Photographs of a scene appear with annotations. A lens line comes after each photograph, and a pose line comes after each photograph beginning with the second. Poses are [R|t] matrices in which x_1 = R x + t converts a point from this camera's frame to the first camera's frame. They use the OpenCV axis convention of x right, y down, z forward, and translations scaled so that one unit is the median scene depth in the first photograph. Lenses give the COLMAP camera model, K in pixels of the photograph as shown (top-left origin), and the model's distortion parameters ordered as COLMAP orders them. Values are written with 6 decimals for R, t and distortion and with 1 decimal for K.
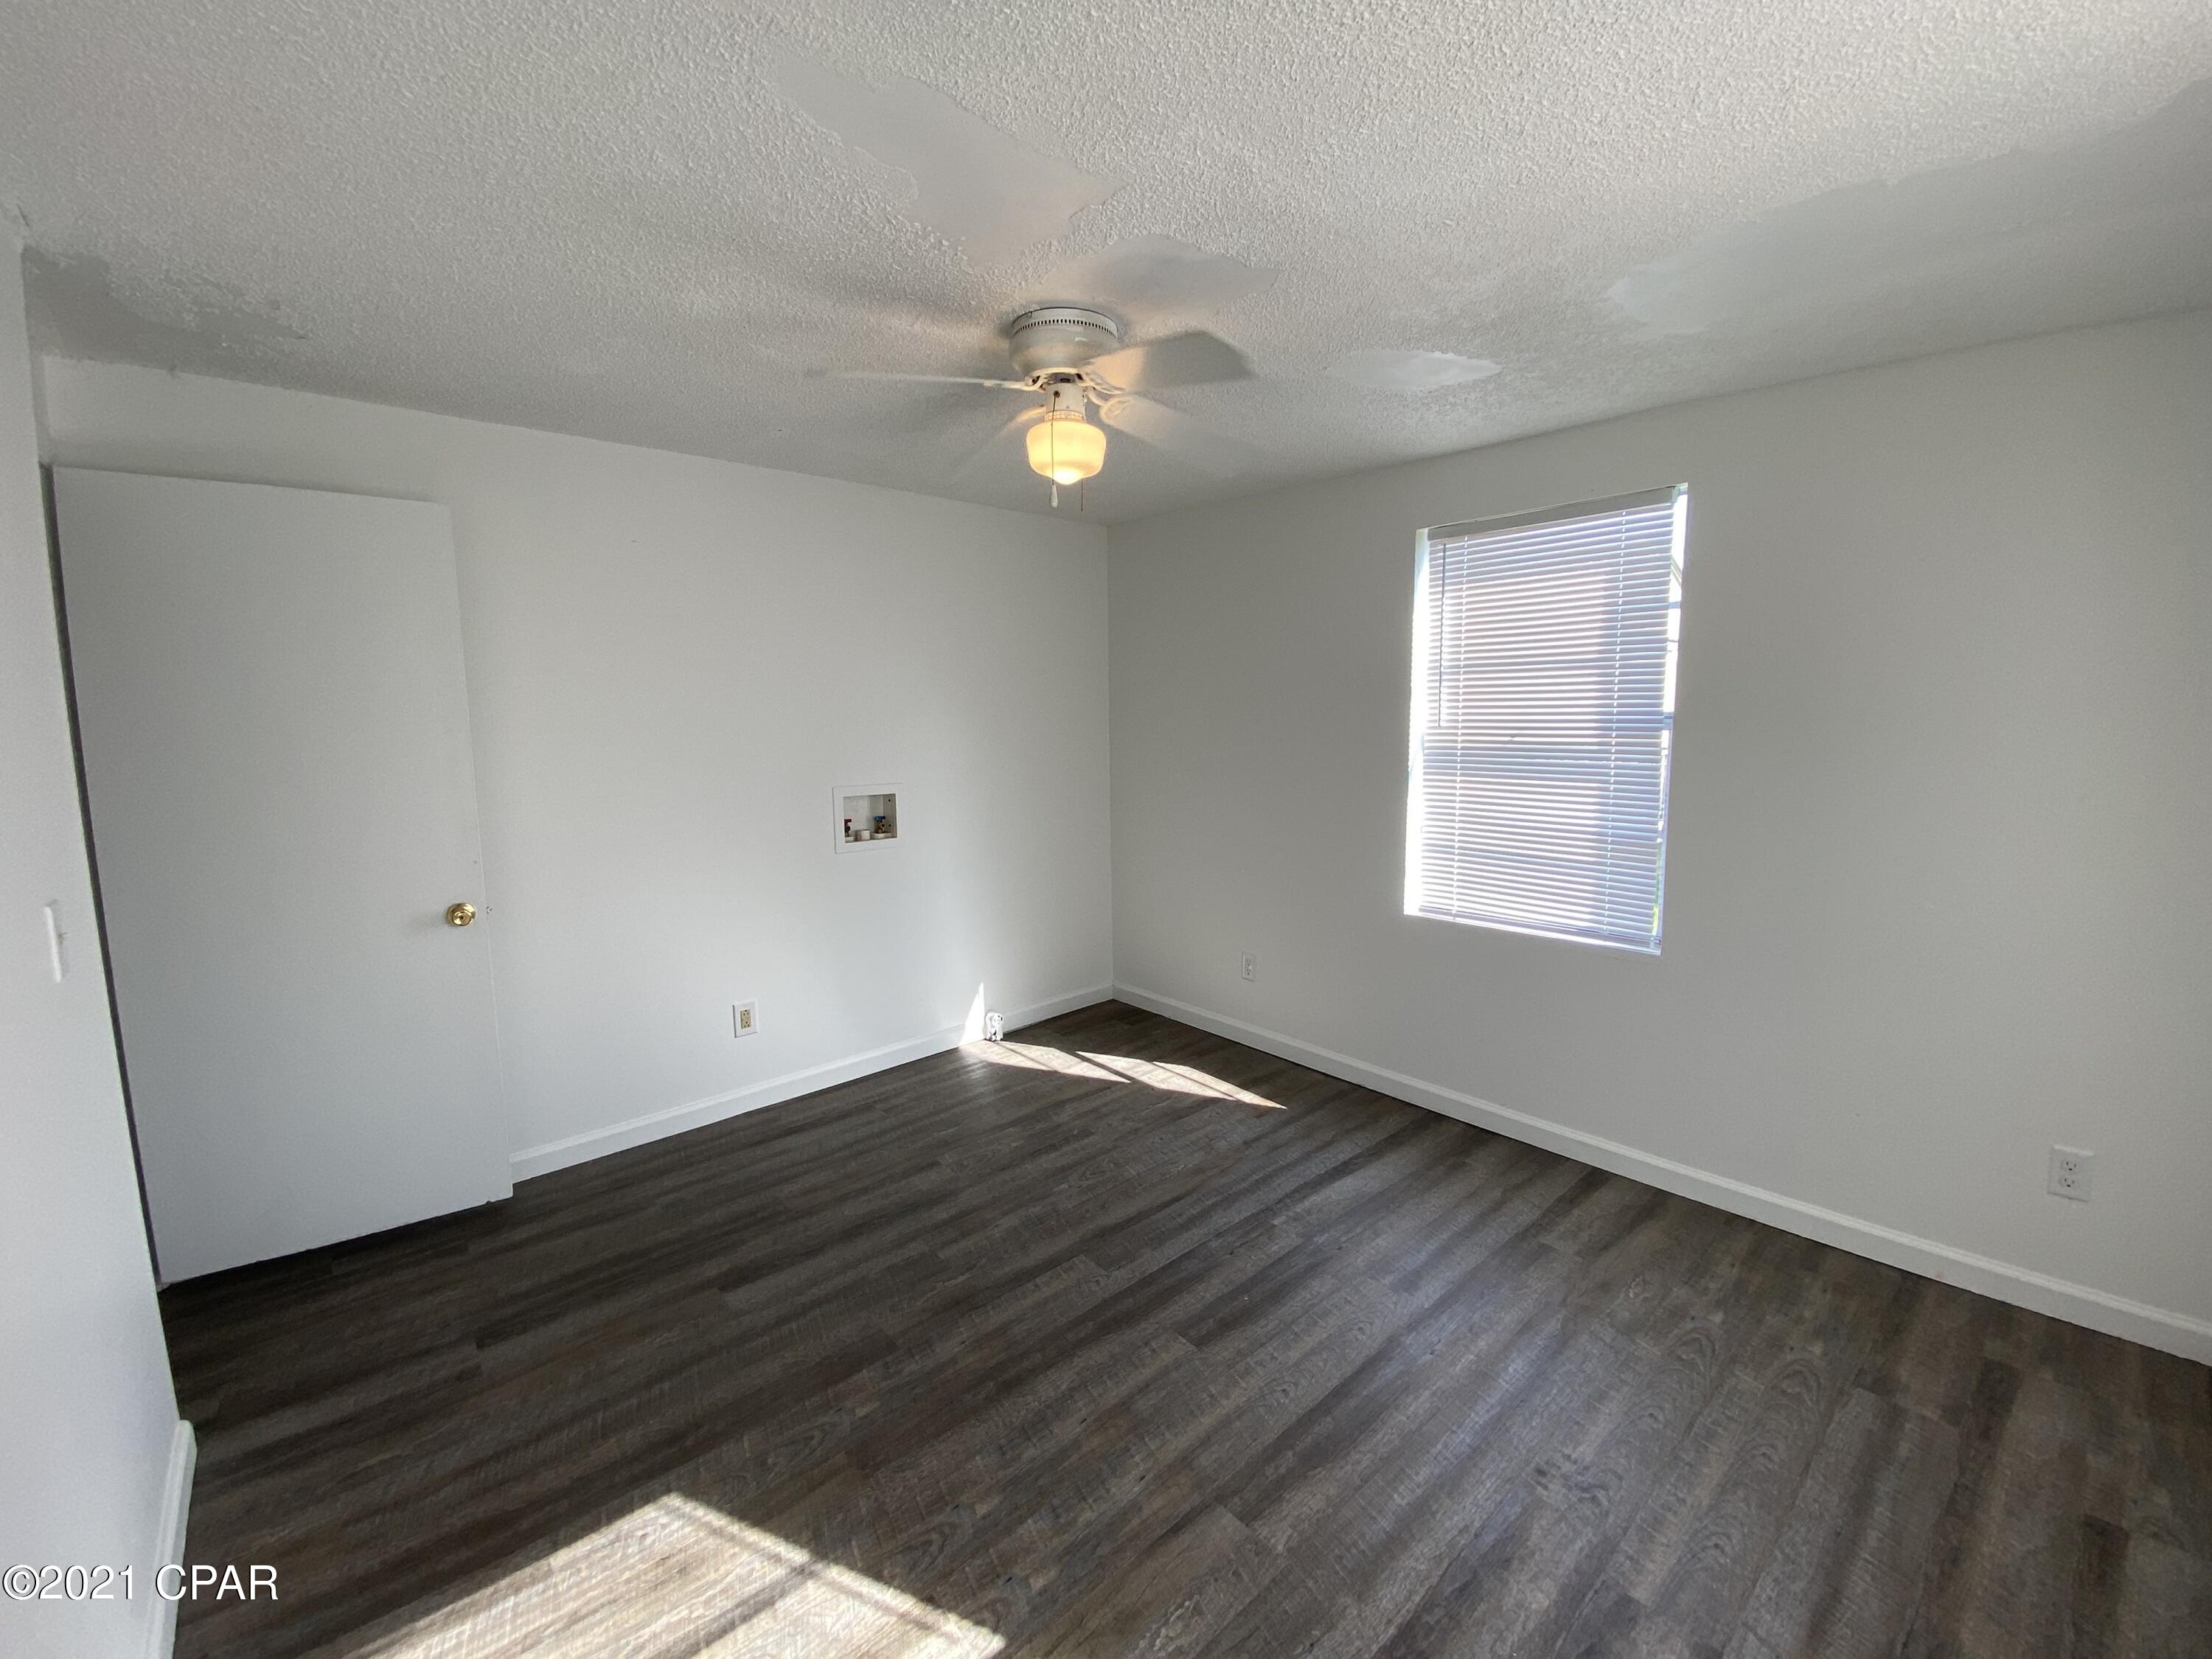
lens RADIAL K [[890.5, 0, 1102.1], [0, 890.5, 819.6], [0, 0, 1]] dist [0.049096, -0.036334]
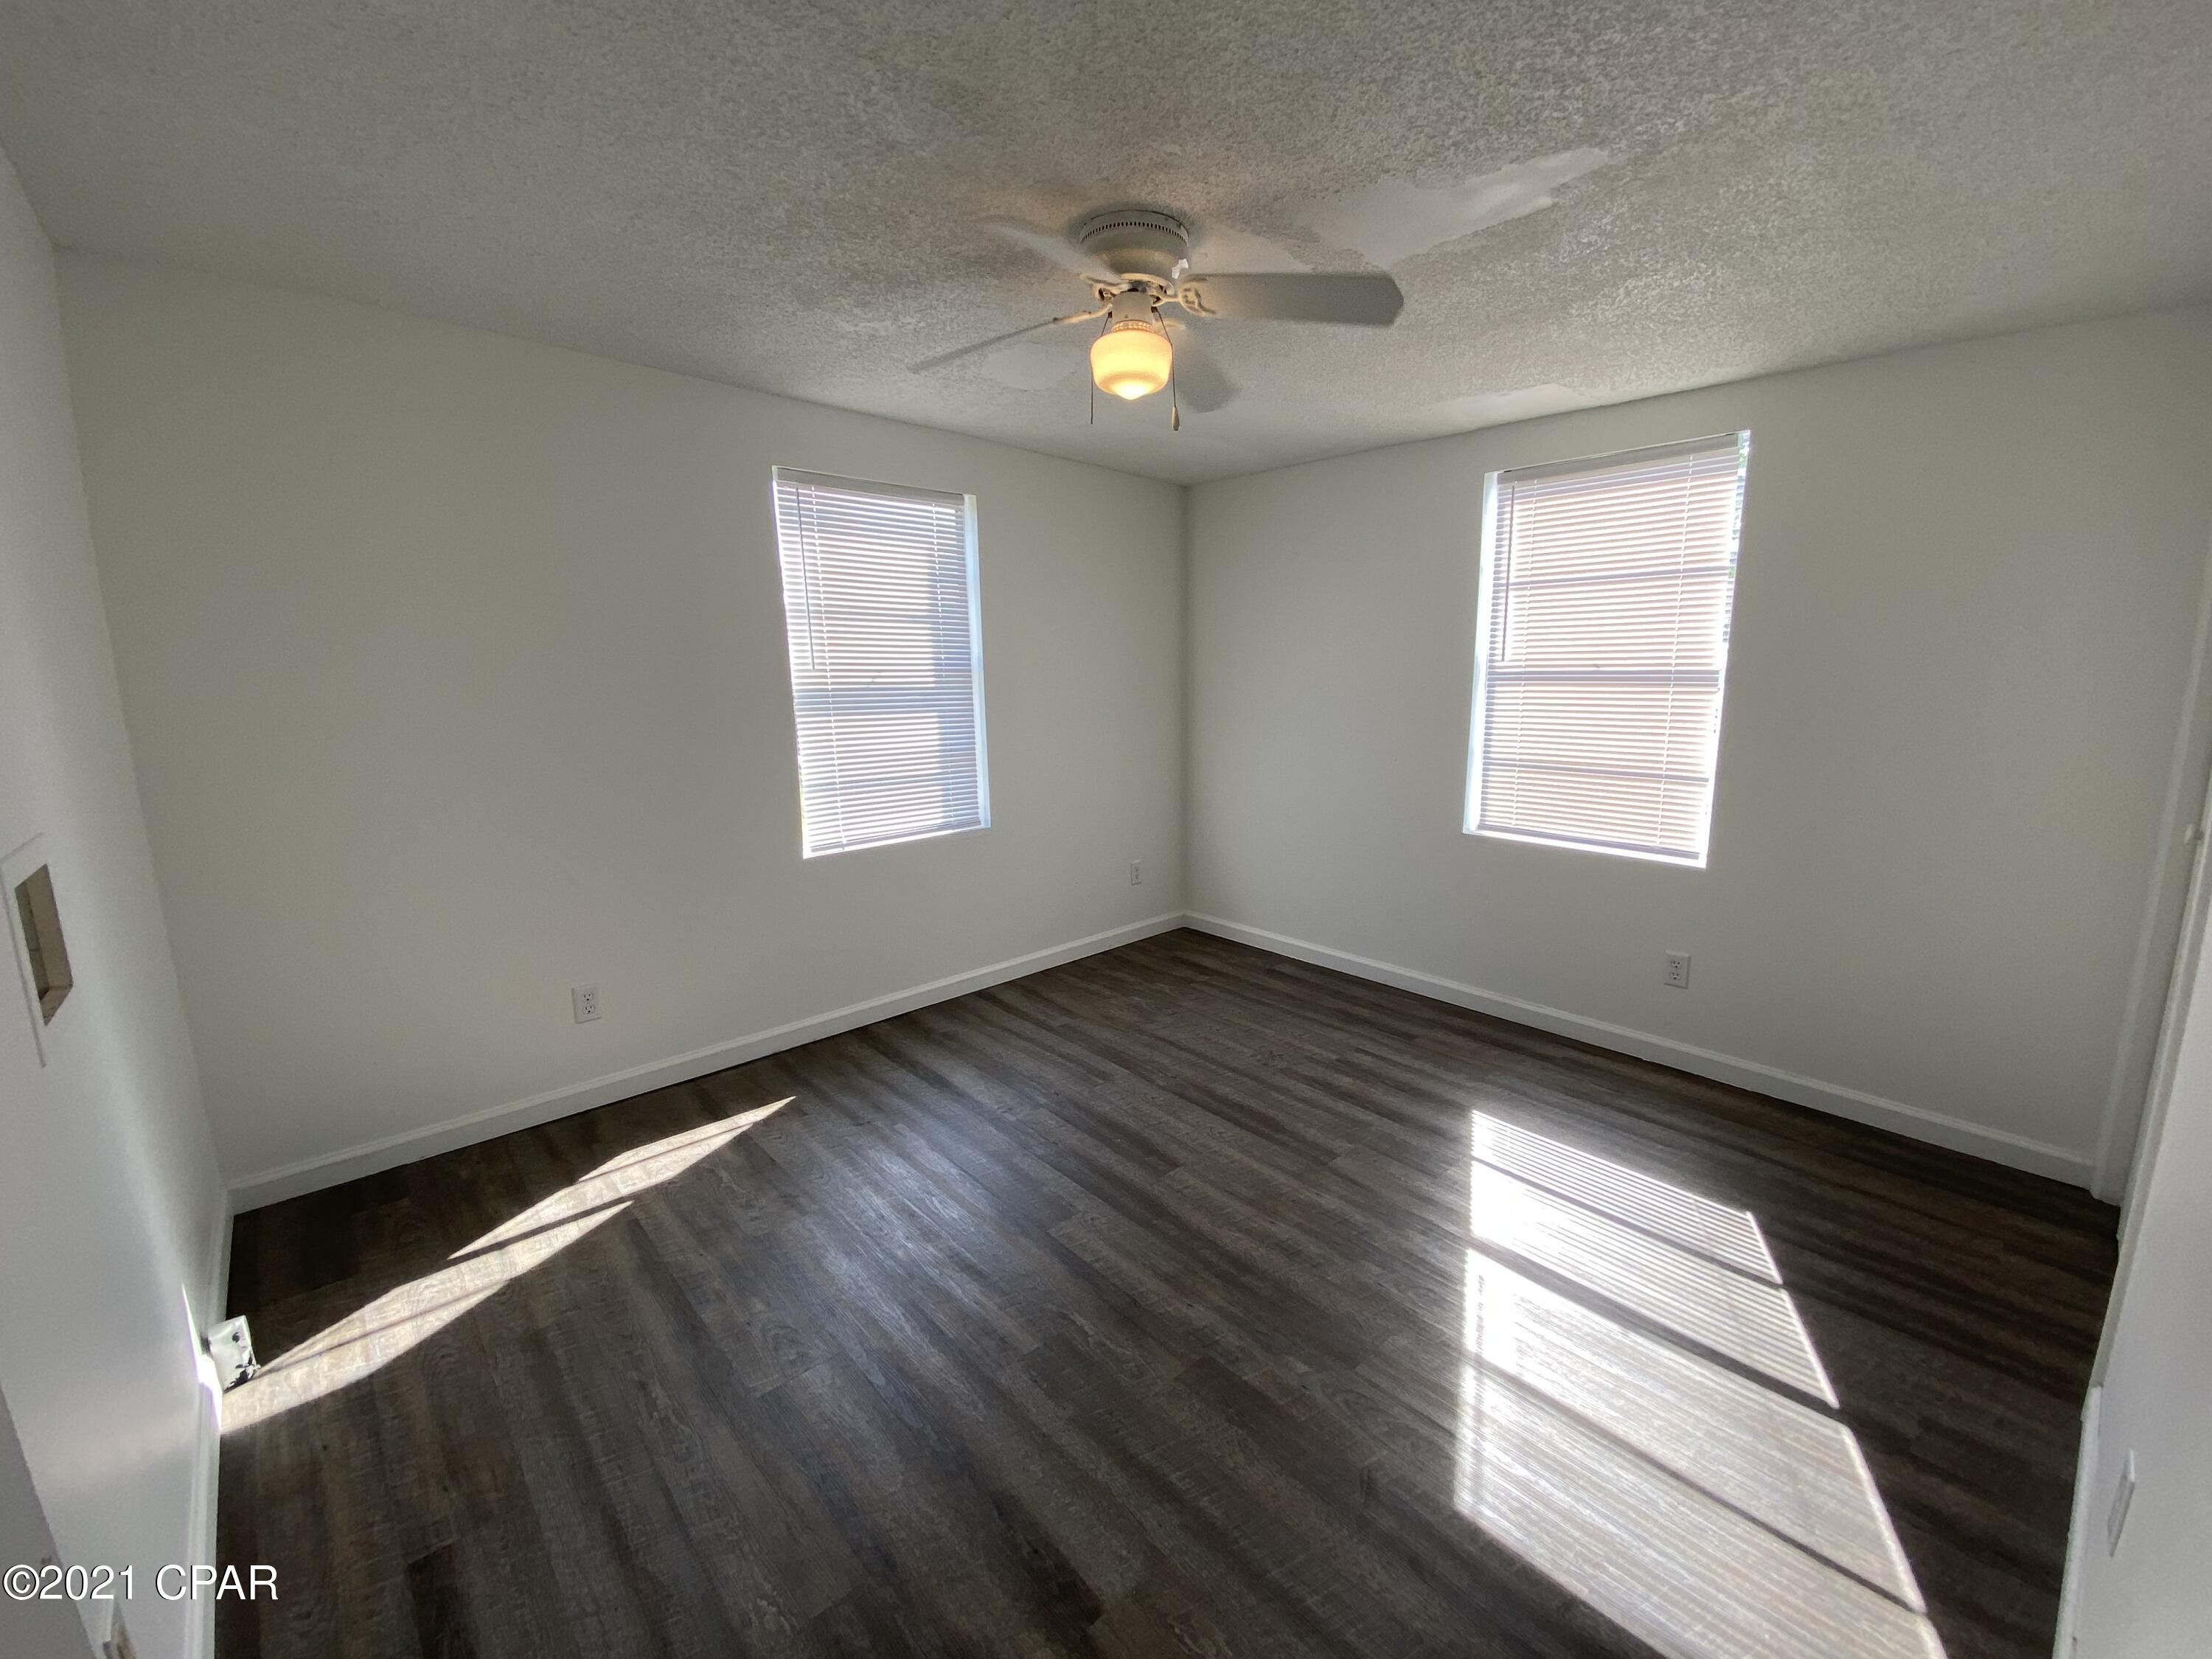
lens RADIAL K [[890.5, 0, 1102.1], [0, 890.5, 819.6], [0, 0, 1]] dist [0.049096, -0.036334]
pose [[-0.003007, -0.165248, 0.986247, -0.741009], [0.132692, 0.977465, 0.164181, -0.066699], [-0.991153, 0.131361, 0.018988, 0.740034]]
